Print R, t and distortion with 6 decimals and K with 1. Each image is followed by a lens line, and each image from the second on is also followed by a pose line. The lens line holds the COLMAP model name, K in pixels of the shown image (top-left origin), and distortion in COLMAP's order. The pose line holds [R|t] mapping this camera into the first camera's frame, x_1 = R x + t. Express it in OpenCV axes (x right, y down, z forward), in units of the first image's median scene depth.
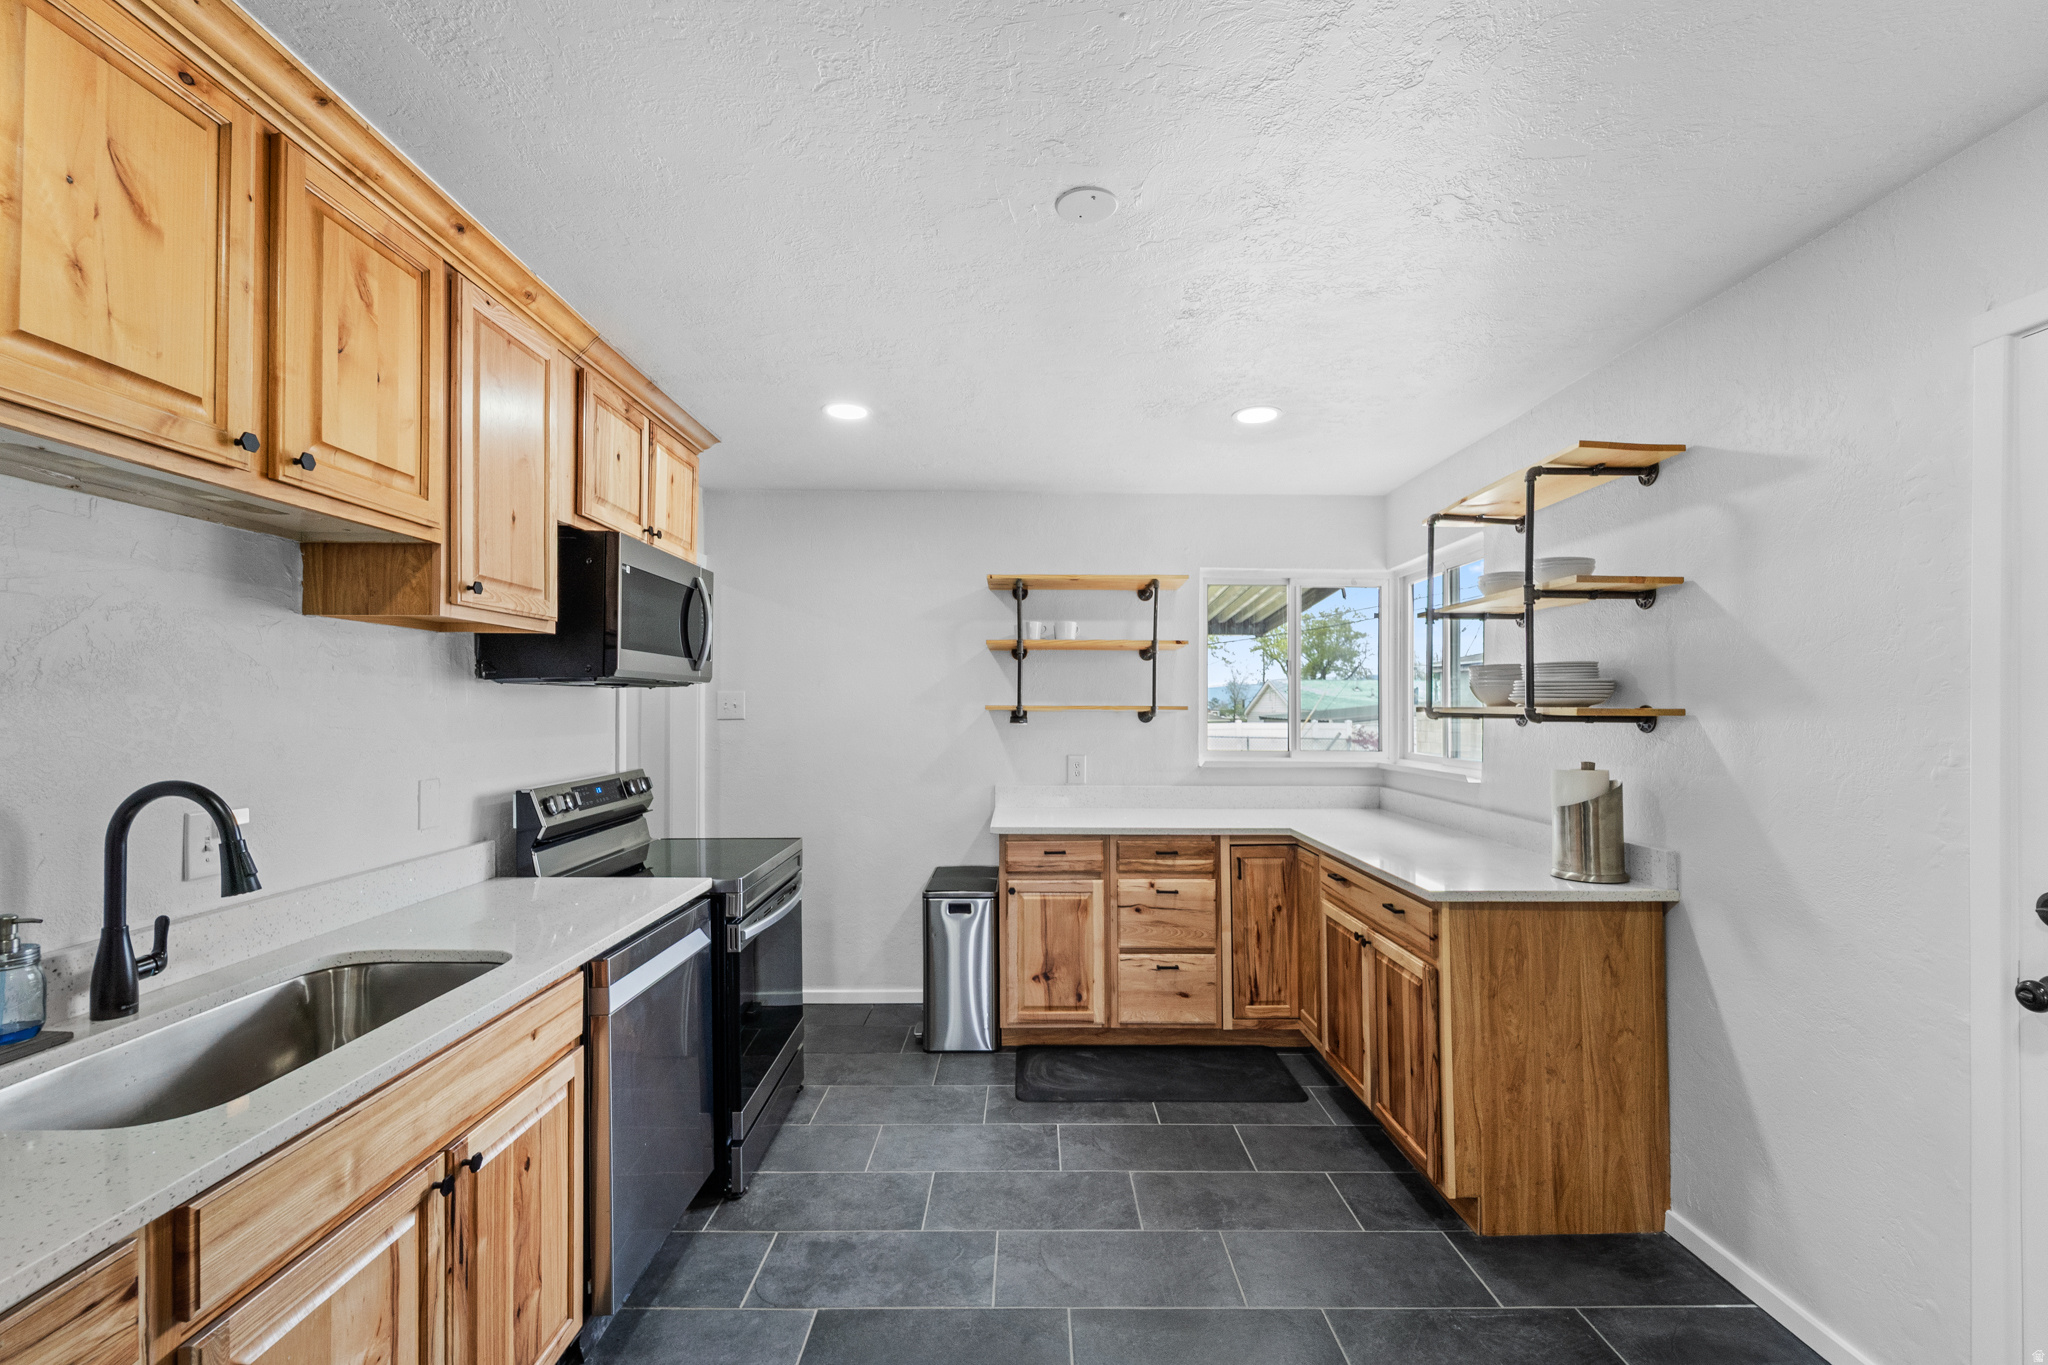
lens RADIAL K [[845.8, 0, 1015.8], [0, 845.8, 694.0], [0, 0, 1]] dist [0.001995, 0.000412]
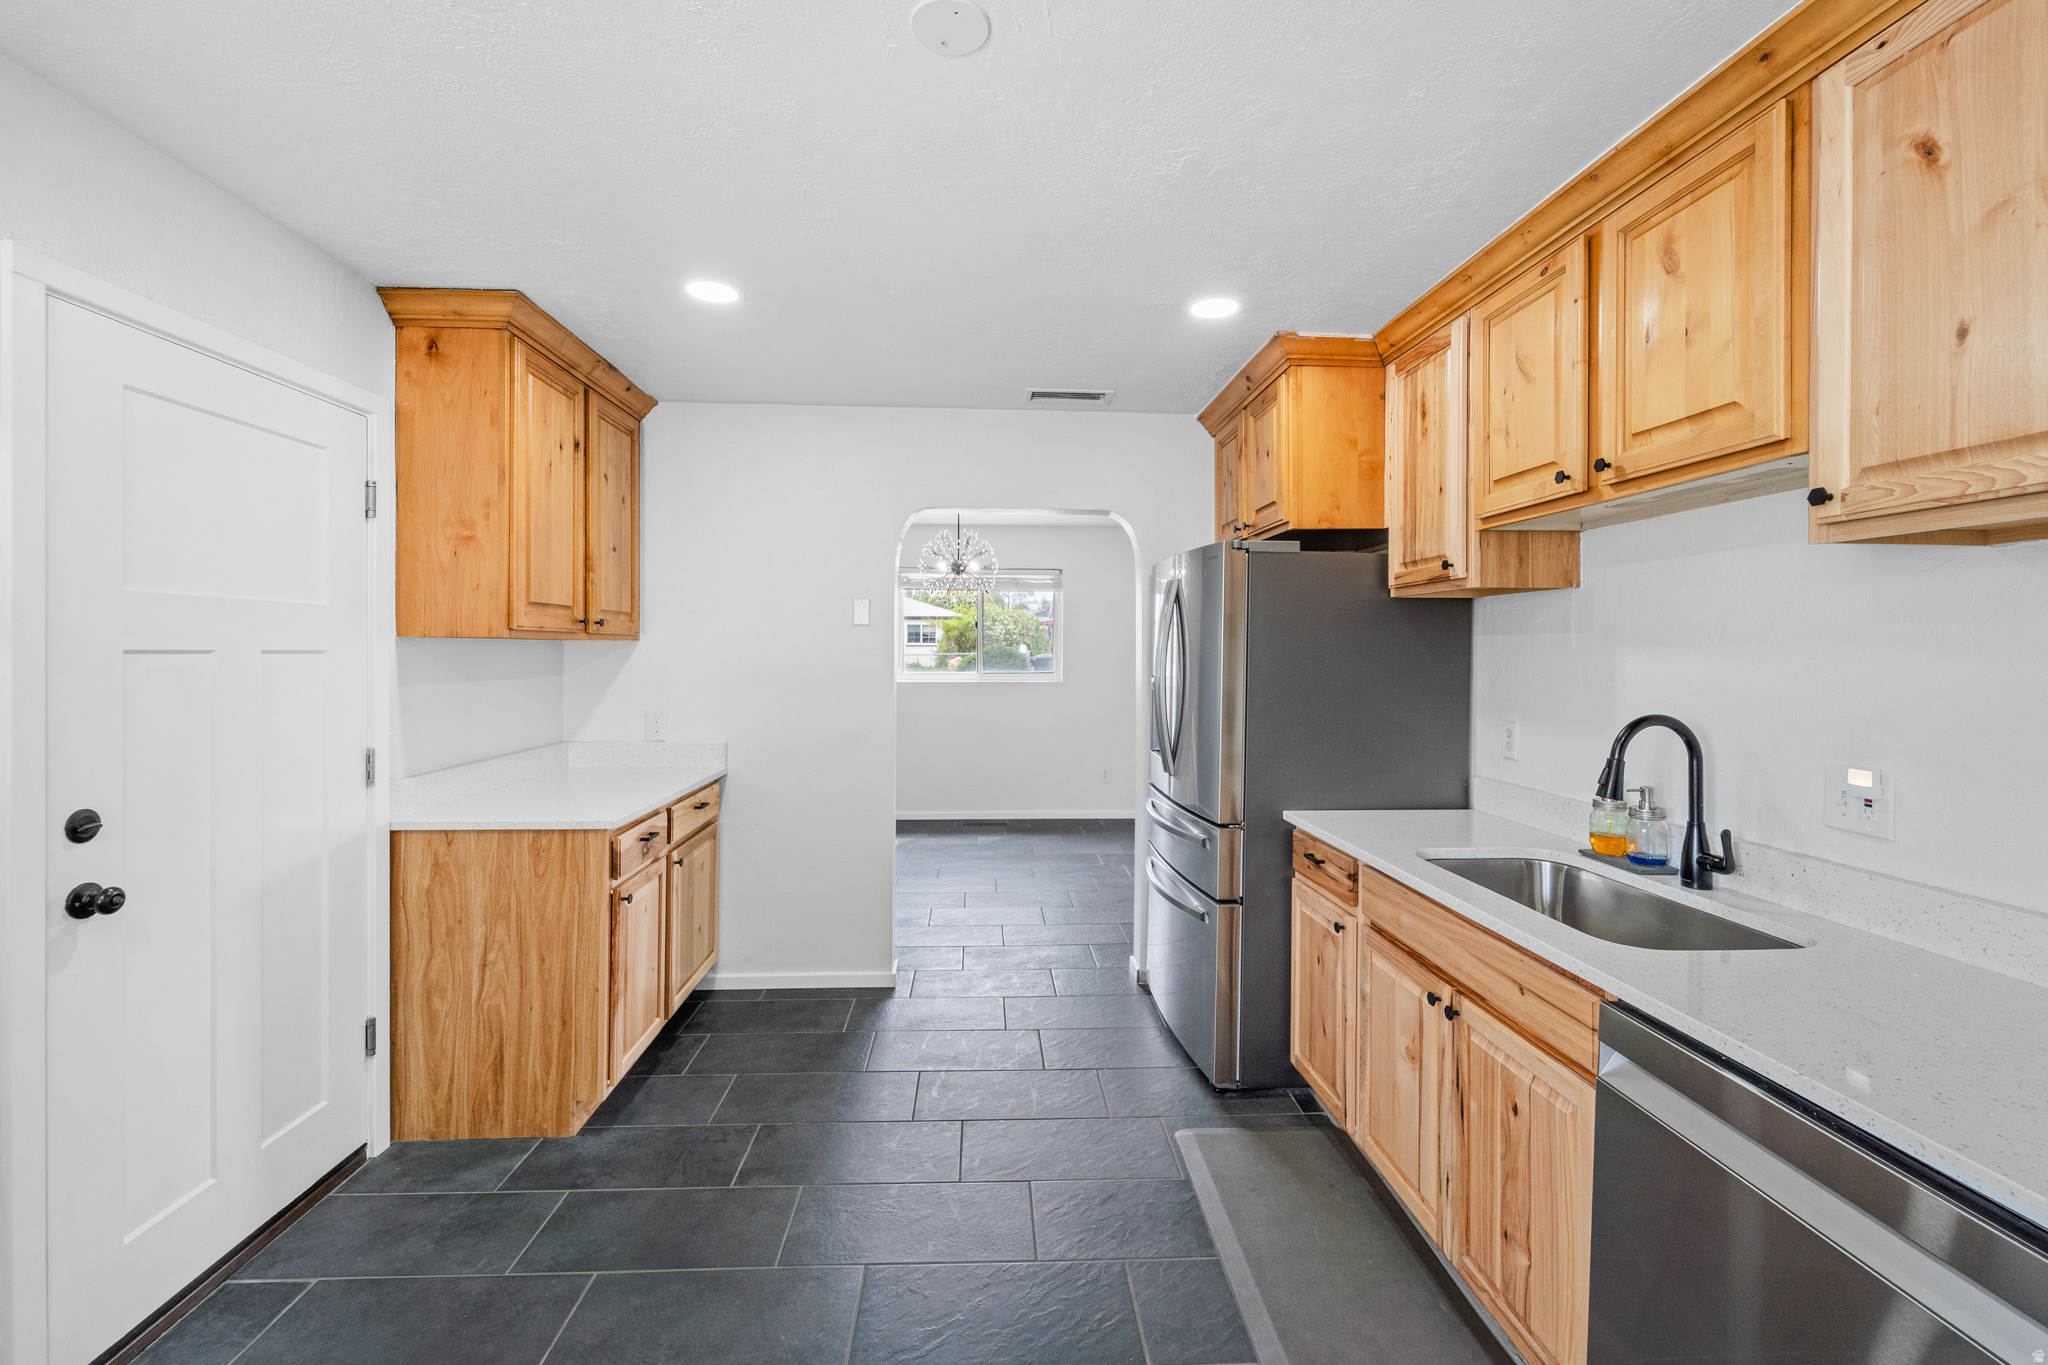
lens RADIAL K [[845.8, 0, 1015.8], [0, 845.8, 694.0], [0, 0, 1]] dist [0.001995, 0.000412]
pose [[-0.998392, -0.011677, -0.055476, 0.090442], [-0.013912, 0.999100, 0.040078, 0.025110], [0.054958, 0.040785, -0.997655, 2.072569]]
